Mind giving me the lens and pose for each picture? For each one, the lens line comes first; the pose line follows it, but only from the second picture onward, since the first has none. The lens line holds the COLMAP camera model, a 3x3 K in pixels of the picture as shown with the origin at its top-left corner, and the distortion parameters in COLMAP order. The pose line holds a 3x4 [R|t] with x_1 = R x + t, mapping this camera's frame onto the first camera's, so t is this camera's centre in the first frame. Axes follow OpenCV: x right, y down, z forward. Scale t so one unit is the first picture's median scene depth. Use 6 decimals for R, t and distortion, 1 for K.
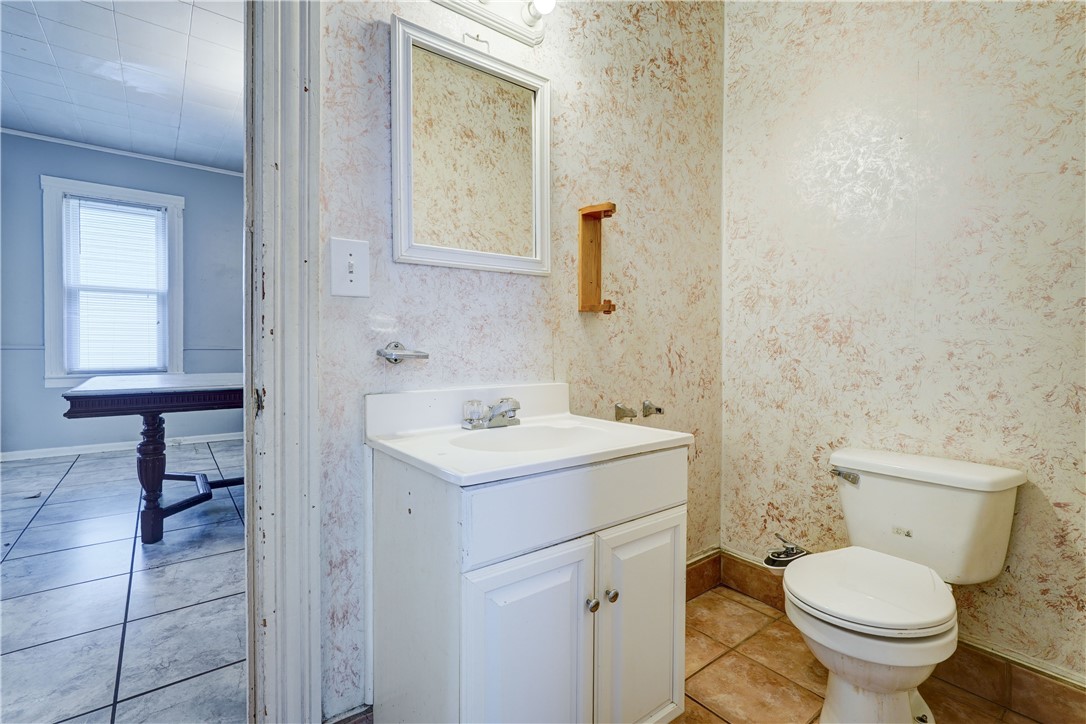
lens RADIAL K [[496.1, 0, 542.4], [0, 496.1, 355.6], [0, 0, 1]] dist [-0.004604, -0.000139]
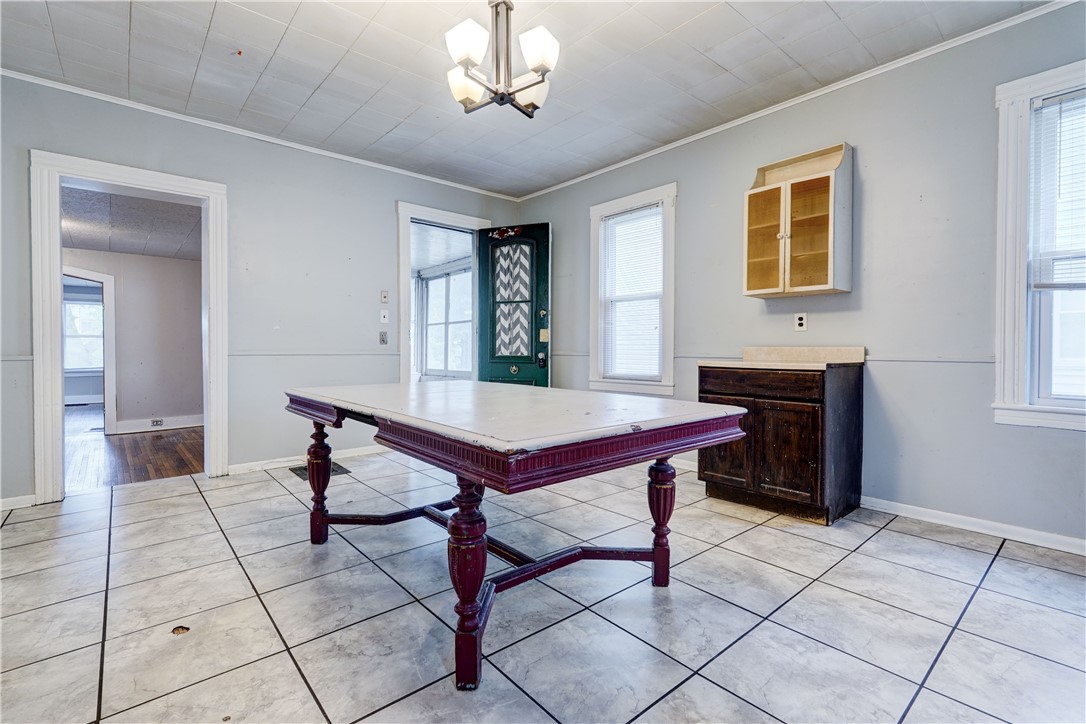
lens RADIAL K [[496.1, 0, 542.8], [0, 496.1, 355.3], [0, 0, 1]] dist [-0.004604, -0.000139]
pose [[0.051777, 0.010523, -0.998603, 0.151296], [-0.022397, 0.999705, 0.009373, -0.020440], [0.998408, 0.021880, 0.051997, 0.792413]]
